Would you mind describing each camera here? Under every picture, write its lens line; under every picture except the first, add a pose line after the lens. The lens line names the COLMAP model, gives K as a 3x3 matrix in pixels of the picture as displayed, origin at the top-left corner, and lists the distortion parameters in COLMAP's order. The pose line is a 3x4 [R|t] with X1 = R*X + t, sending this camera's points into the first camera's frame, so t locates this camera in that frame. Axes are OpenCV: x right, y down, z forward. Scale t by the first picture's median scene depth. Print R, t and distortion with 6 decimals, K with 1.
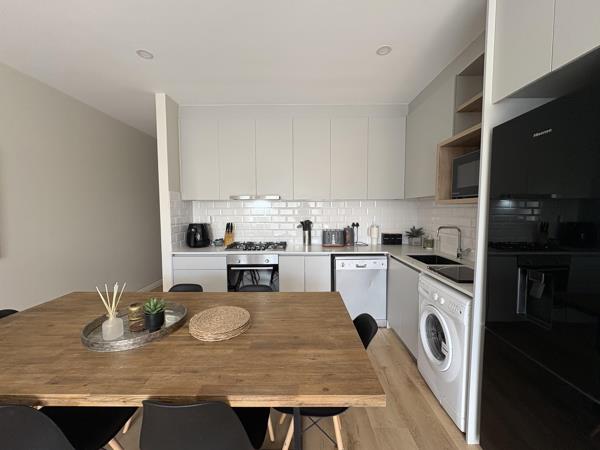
lens RADIAL K [[238.8, 0, 300.0], [0, 238.8, 225.0], [0, 0, 1]] dist [0.000922, 0.000024]
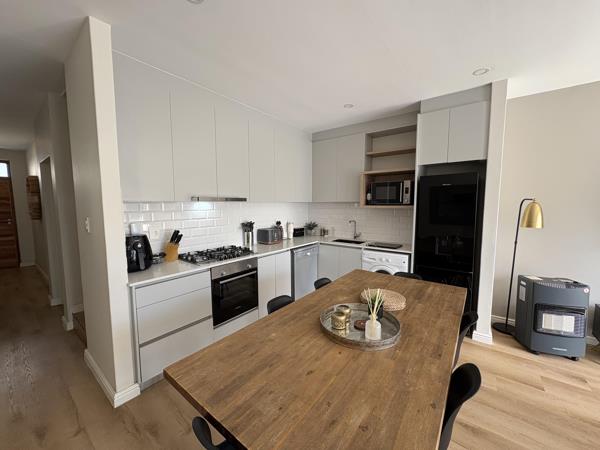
lens RADIAL K [[238.8, 0, 300.0], [0, 238.8, 225.0], [0, 0, 1]] dist [0.000922, 0.000024]
pose [[0.598319, -0.068588, 0.798317, -0.719108], [0.050025, 0.997583, 0.048216, -0.046937], [-0.799695, 0.011087, 0.600305, 0.235421]]
